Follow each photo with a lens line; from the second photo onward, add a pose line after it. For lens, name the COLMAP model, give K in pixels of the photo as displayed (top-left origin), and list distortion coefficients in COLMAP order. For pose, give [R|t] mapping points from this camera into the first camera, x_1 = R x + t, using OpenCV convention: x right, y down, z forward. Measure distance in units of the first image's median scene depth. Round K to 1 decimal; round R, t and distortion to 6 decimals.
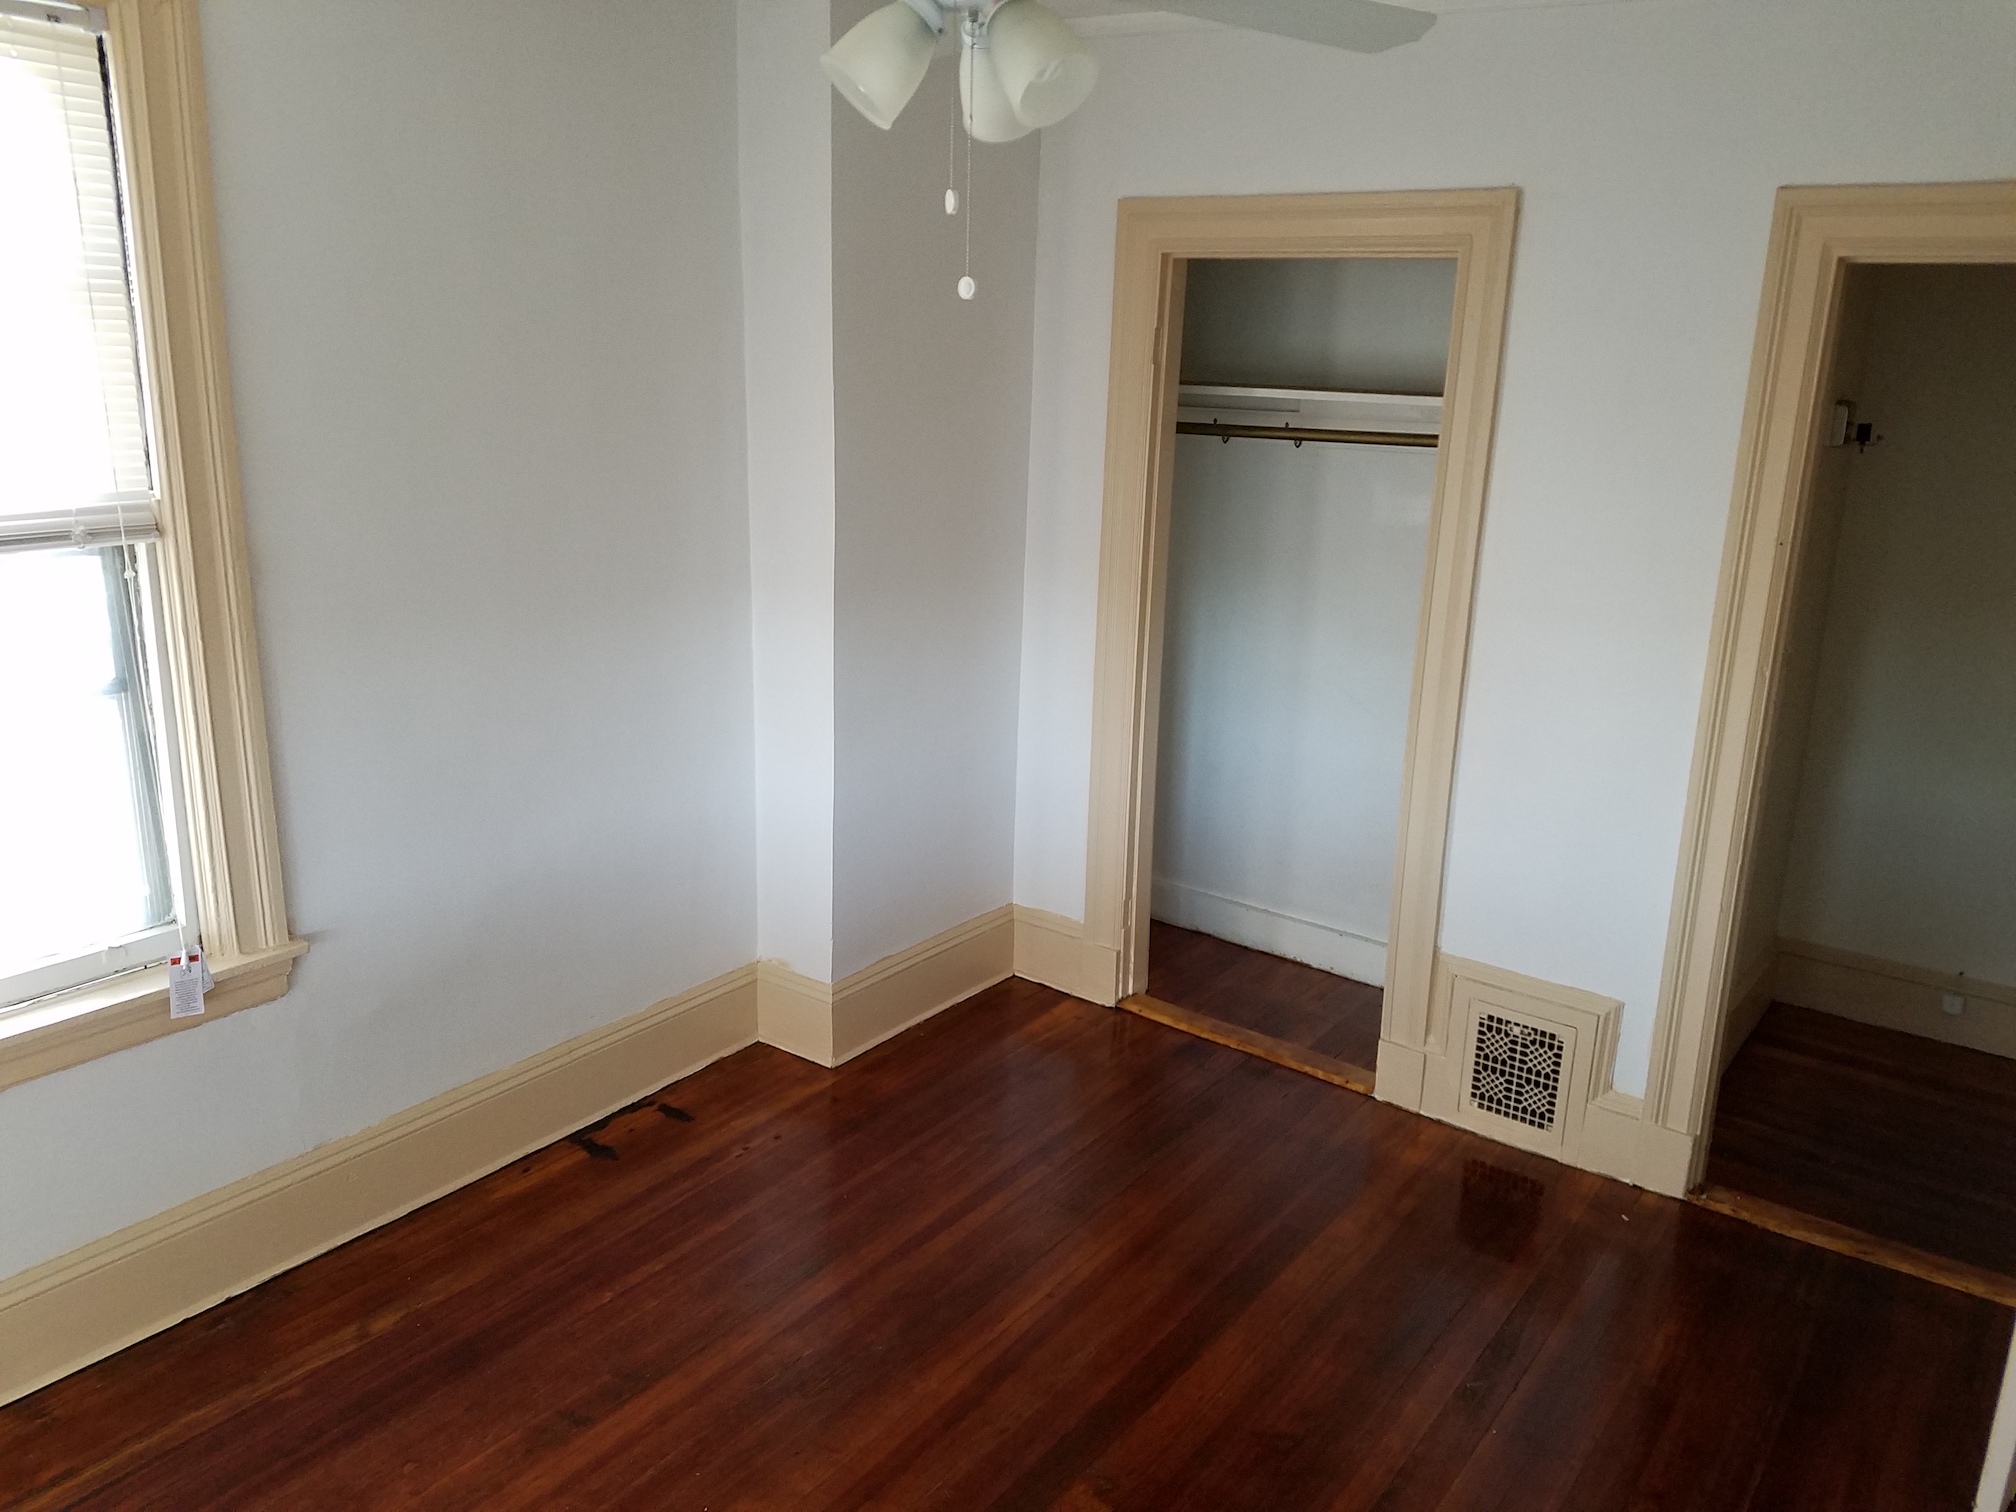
lens RADIAL K [[1551.2, 0, 1008.0], [0, 1551.2, 756.0], [0, 0, 1]] dist [-0.003561, -0.002474]
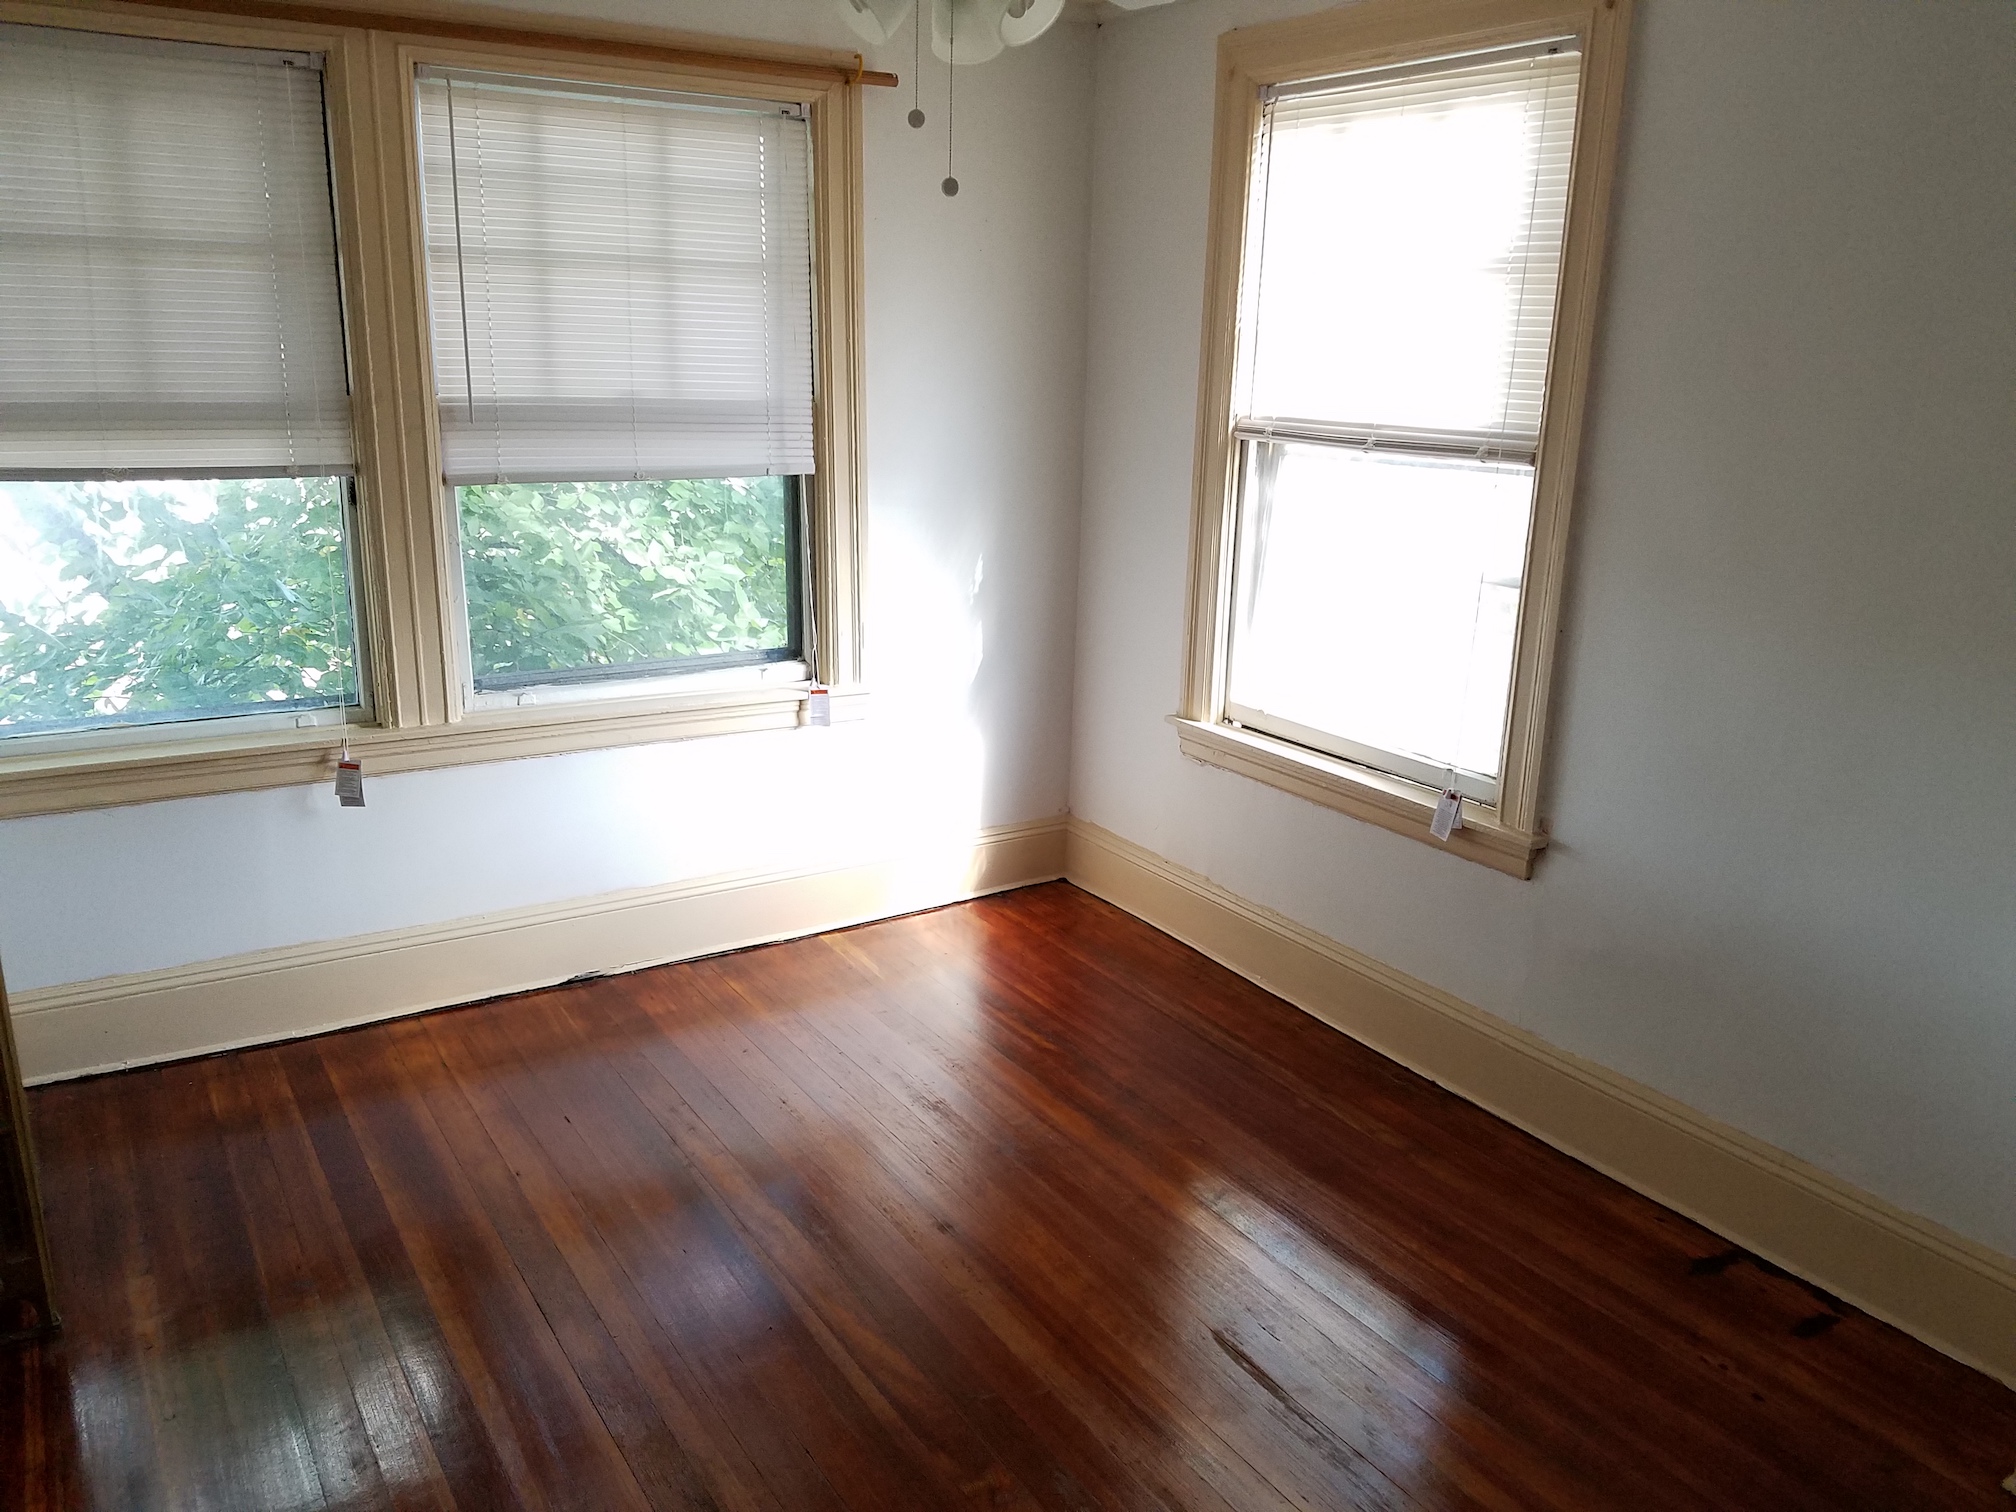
lens RADIAL K [[1551.2, 0, 1008.0], [0, 1551.2, 756.0], [0, 0, 1]] dist [-0.003561, -0.002474]
pose [[-0.395300, 0.202544, -0.895943, 0.681565], [-0.261190, 0.910337, 0.321038, -0.193486], [0.880635, 0.360918, -0.306954, 0.978435]]
